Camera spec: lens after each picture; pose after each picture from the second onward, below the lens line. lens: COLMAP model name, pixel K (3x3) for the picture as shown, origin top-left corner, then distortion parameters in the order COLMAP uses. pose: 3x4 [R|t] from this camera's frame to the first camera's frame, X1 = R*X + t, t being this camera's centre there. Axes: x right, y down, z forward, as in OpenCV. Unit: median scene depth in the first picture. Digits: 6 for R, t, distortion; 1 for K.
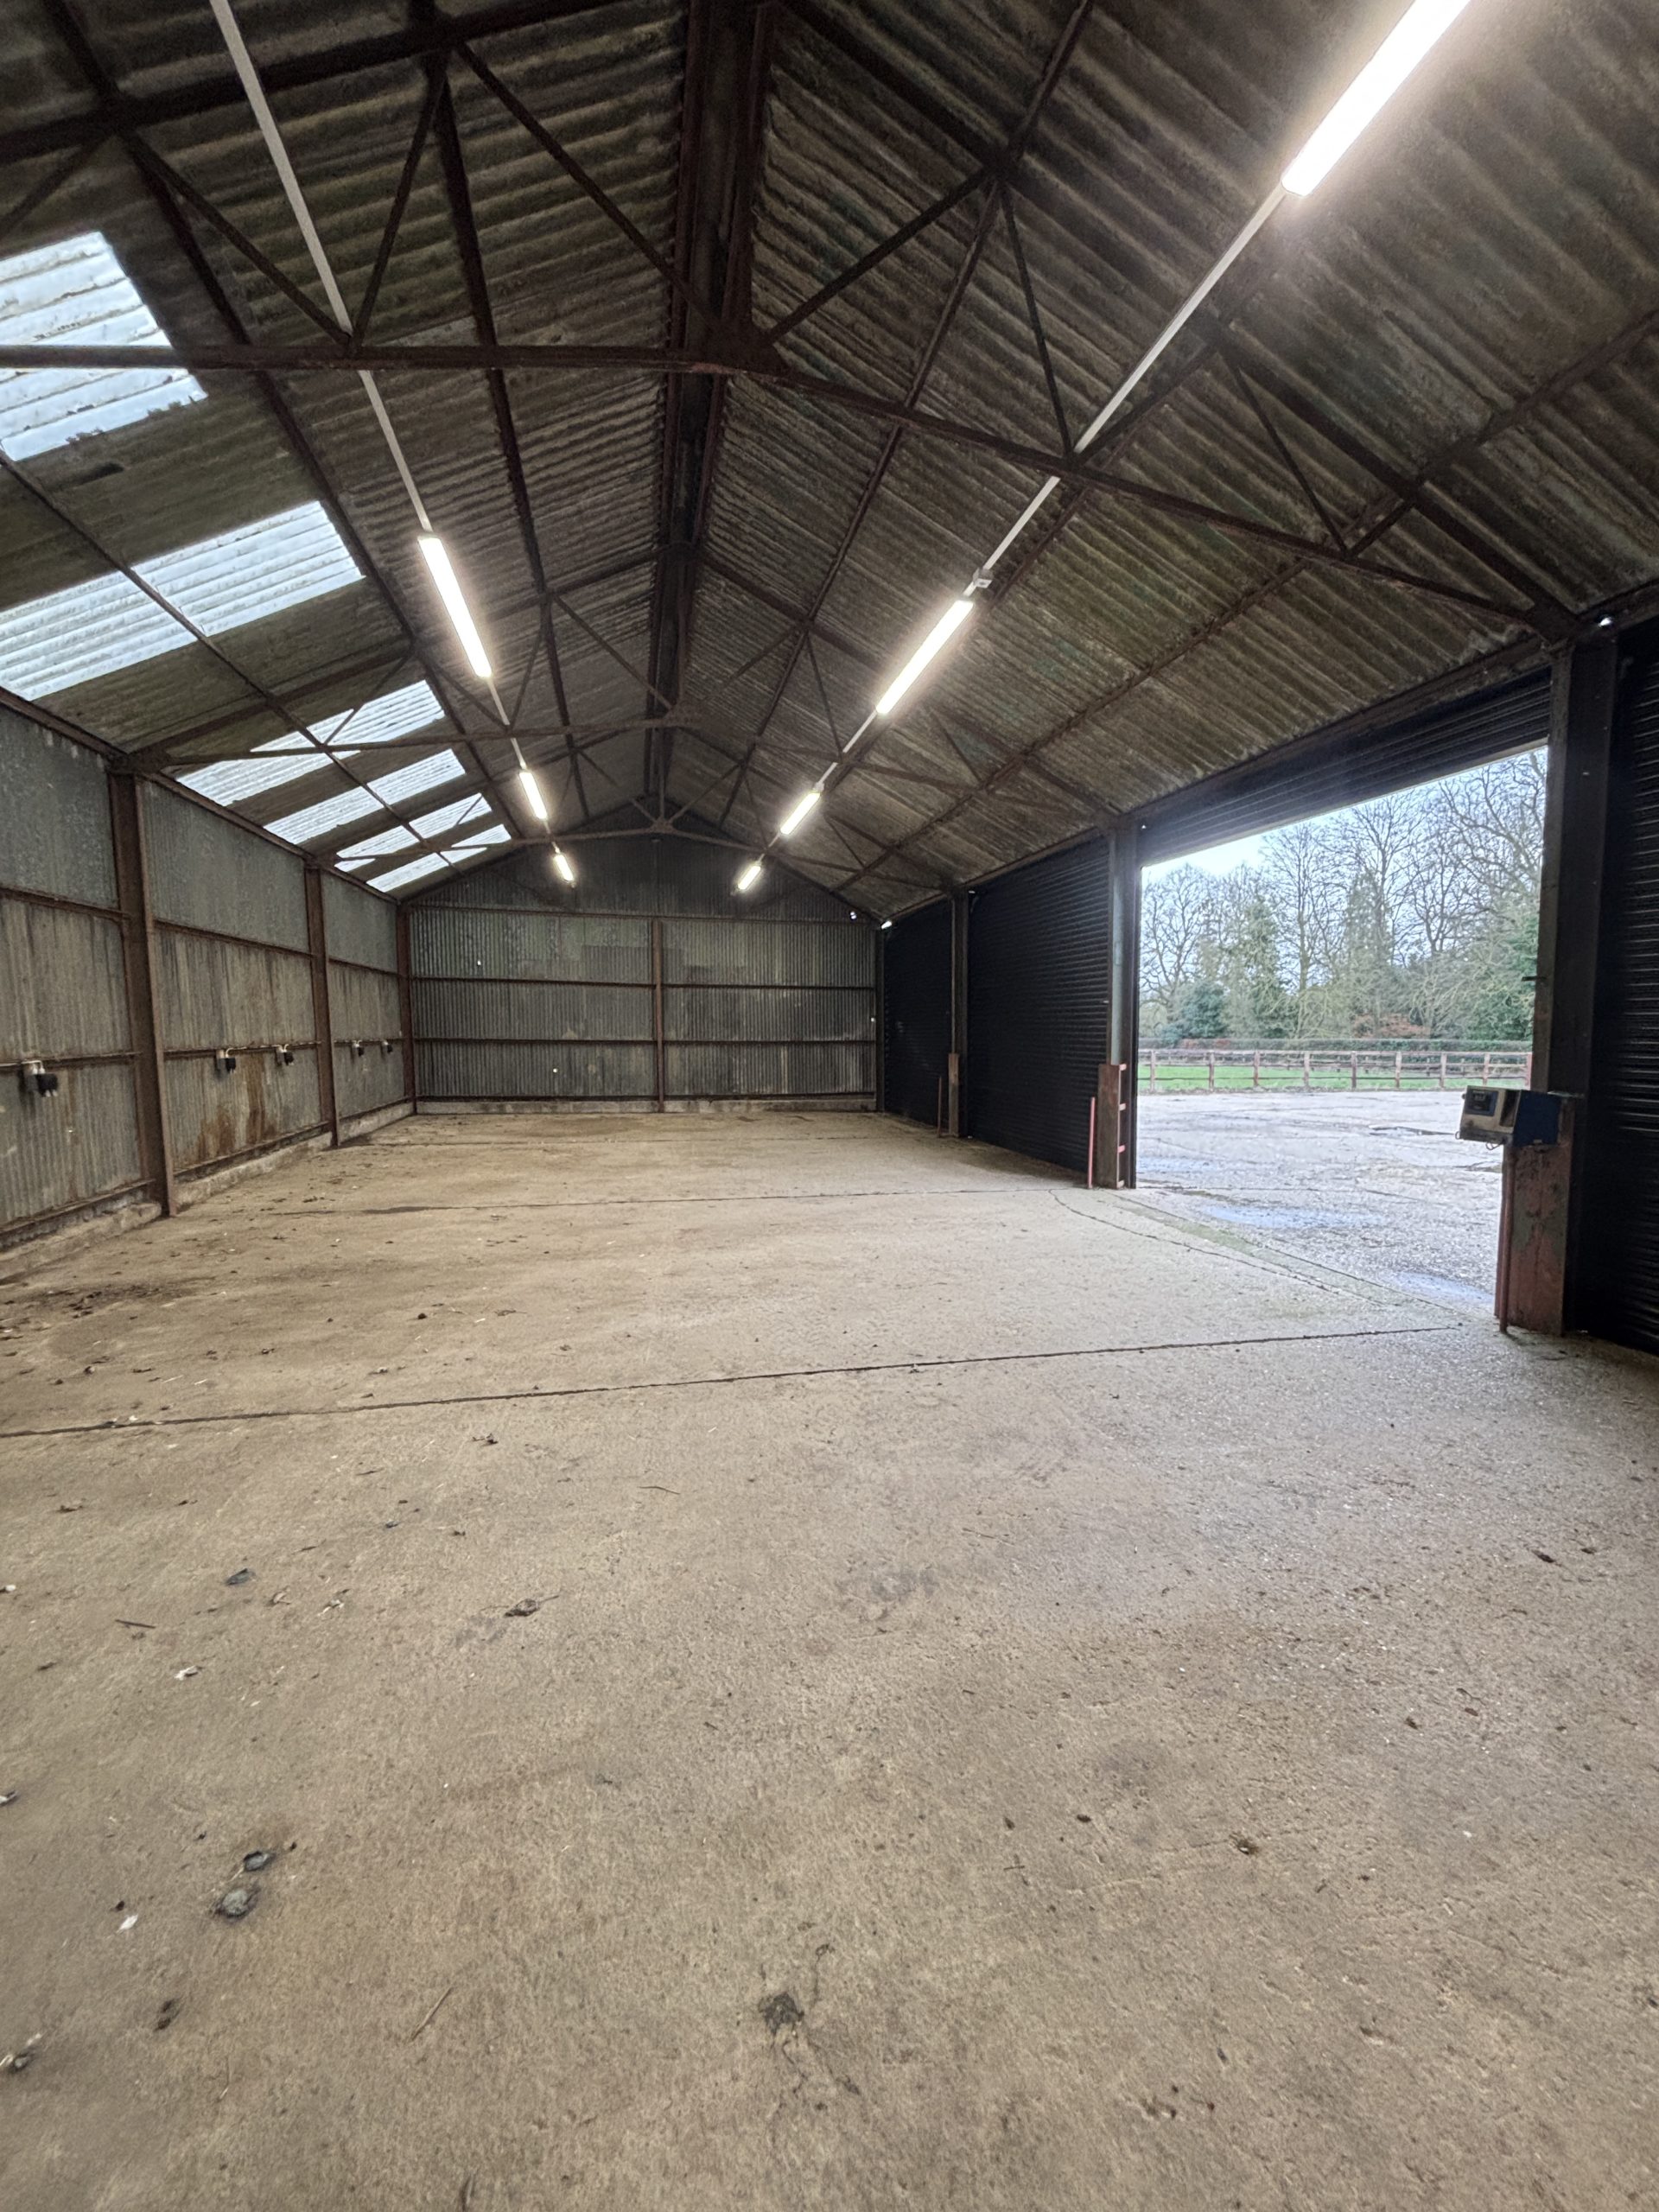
lens RADIAL K [[896.3, 0, 830.1], [0, 896.3, 1123.1], [0, 0, 1]] dist [0.002834, -0.000571]
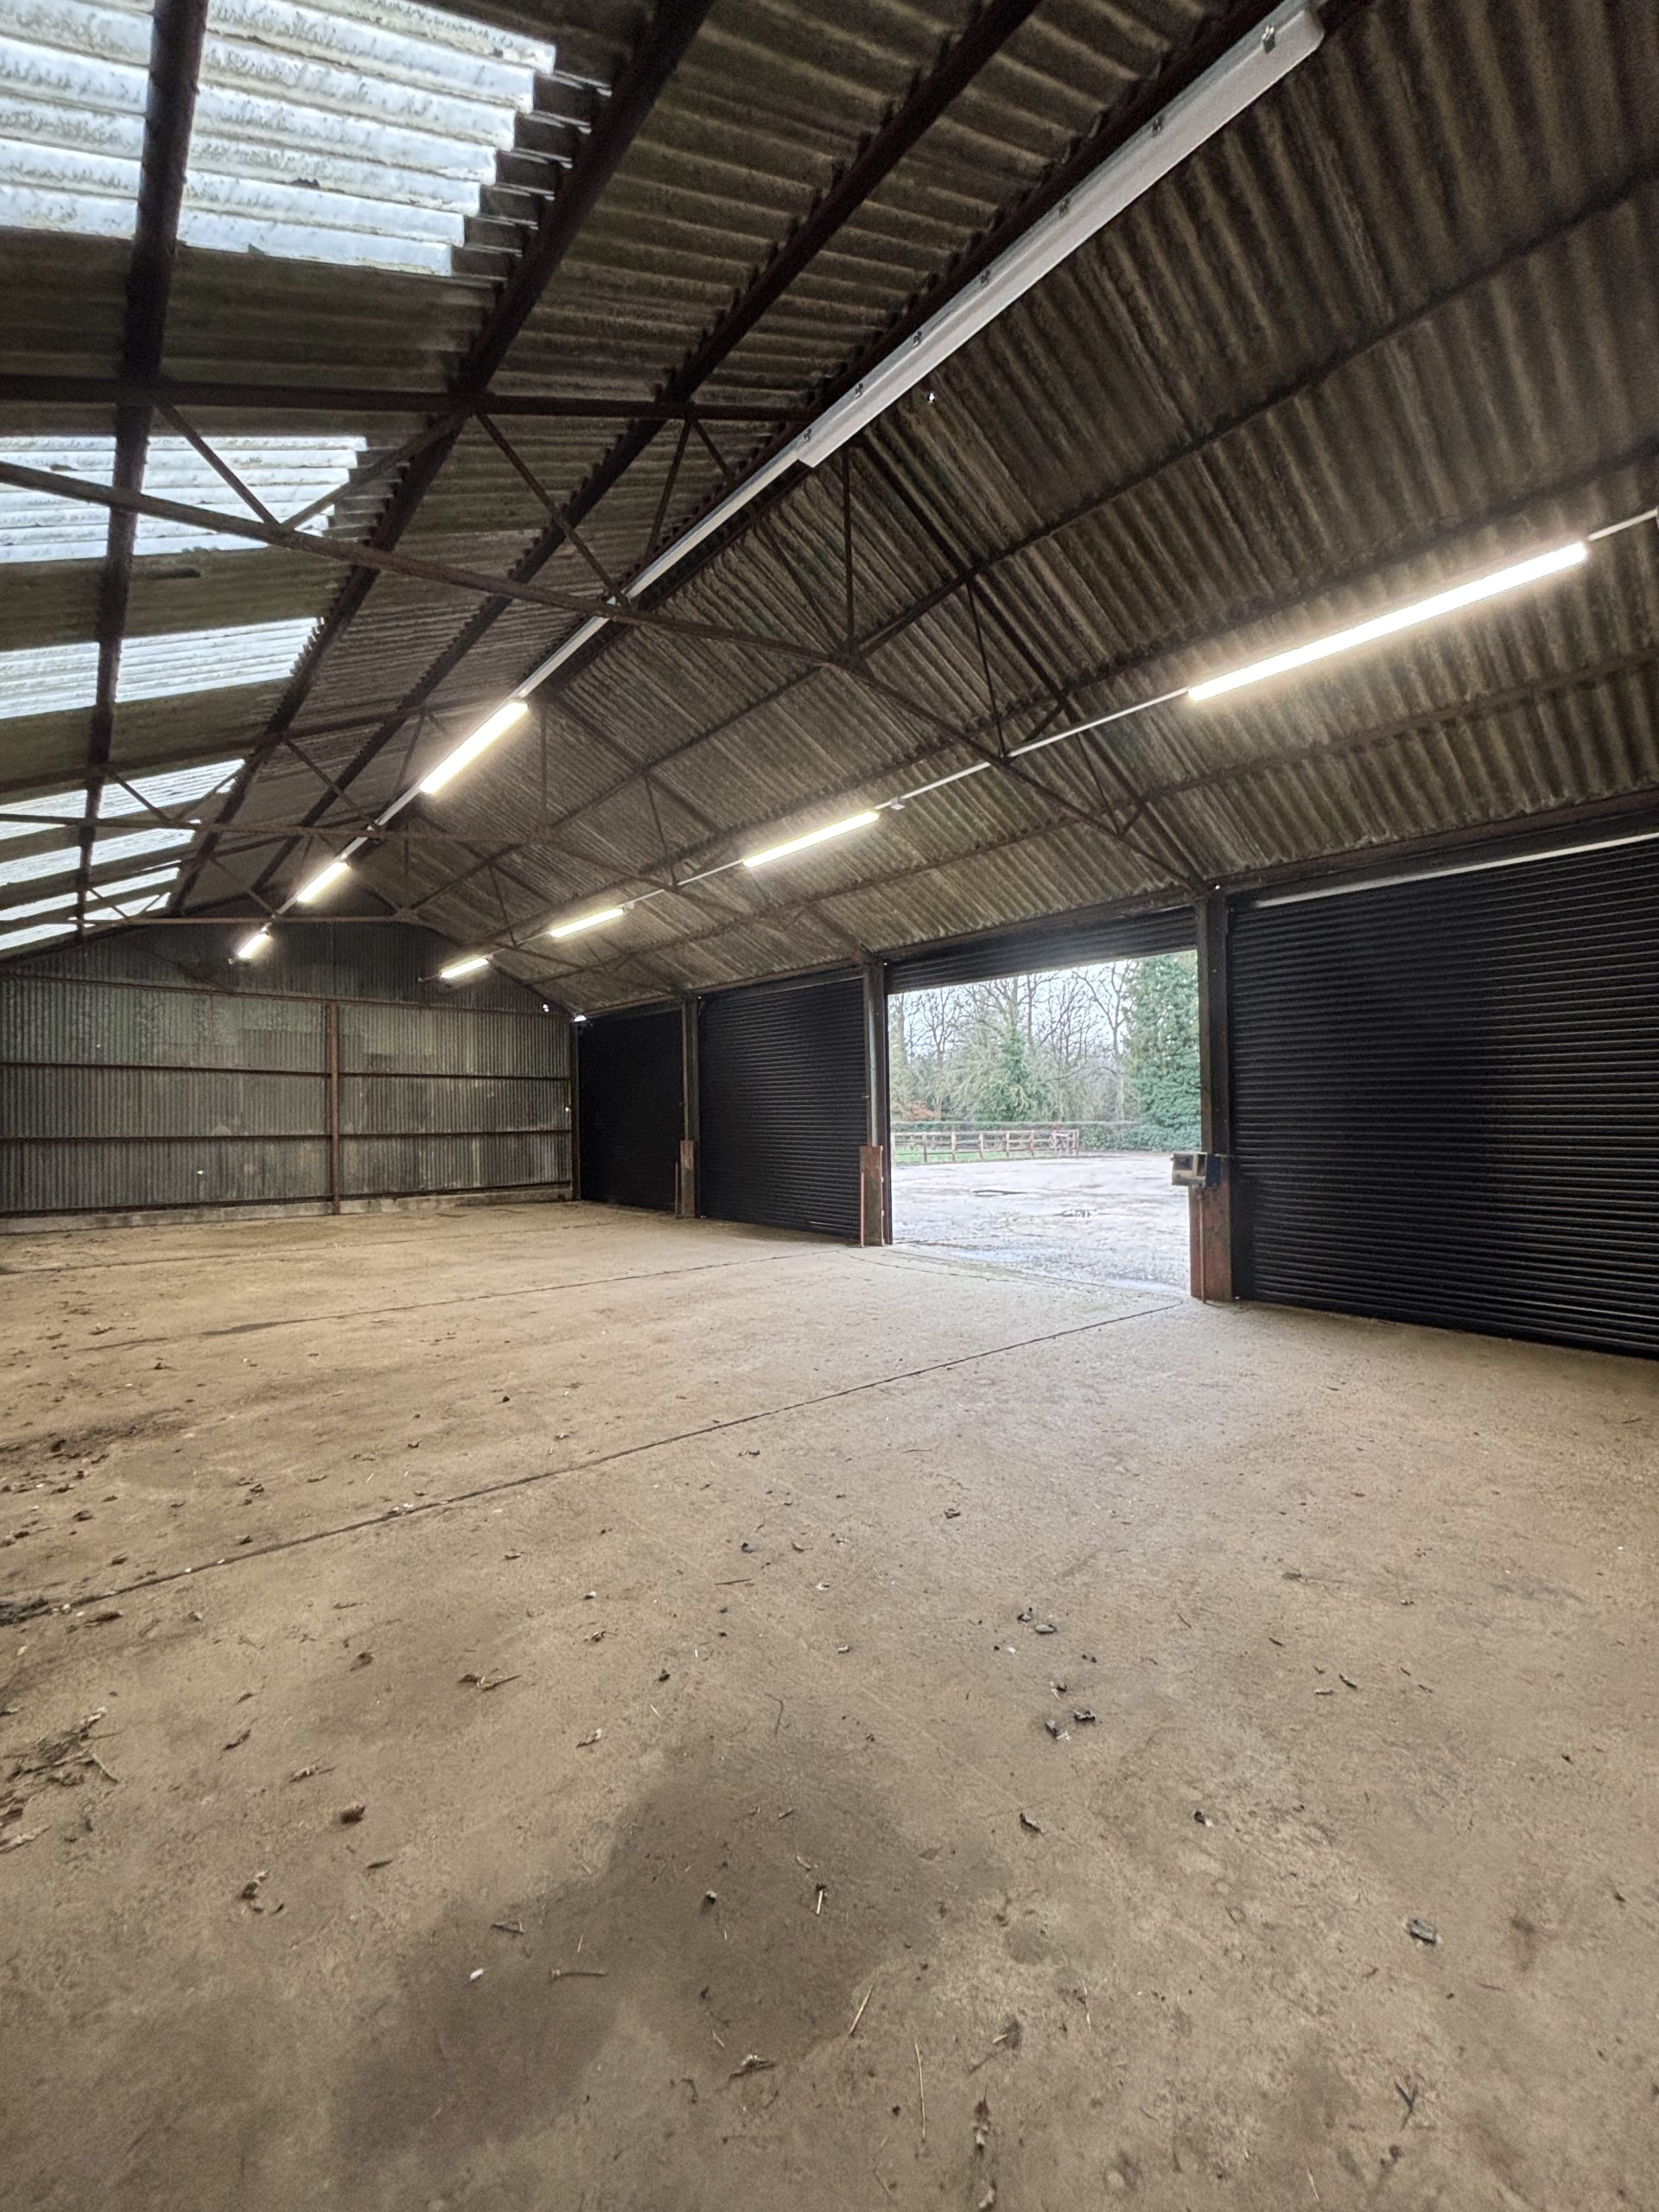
lens RADIAL K [[896.3, 0, 833.5], [0, 896.3, 1101.9], [0, 0, 1]] dist [0.002834, -0.000571]
pose [[0.875253, -0.002510, 0.483659, -0.196794], [0.060169, 0.992784, -0.103733, -0.000362], [-0.479908, 0.119894, 0.869088, -0.037195]]
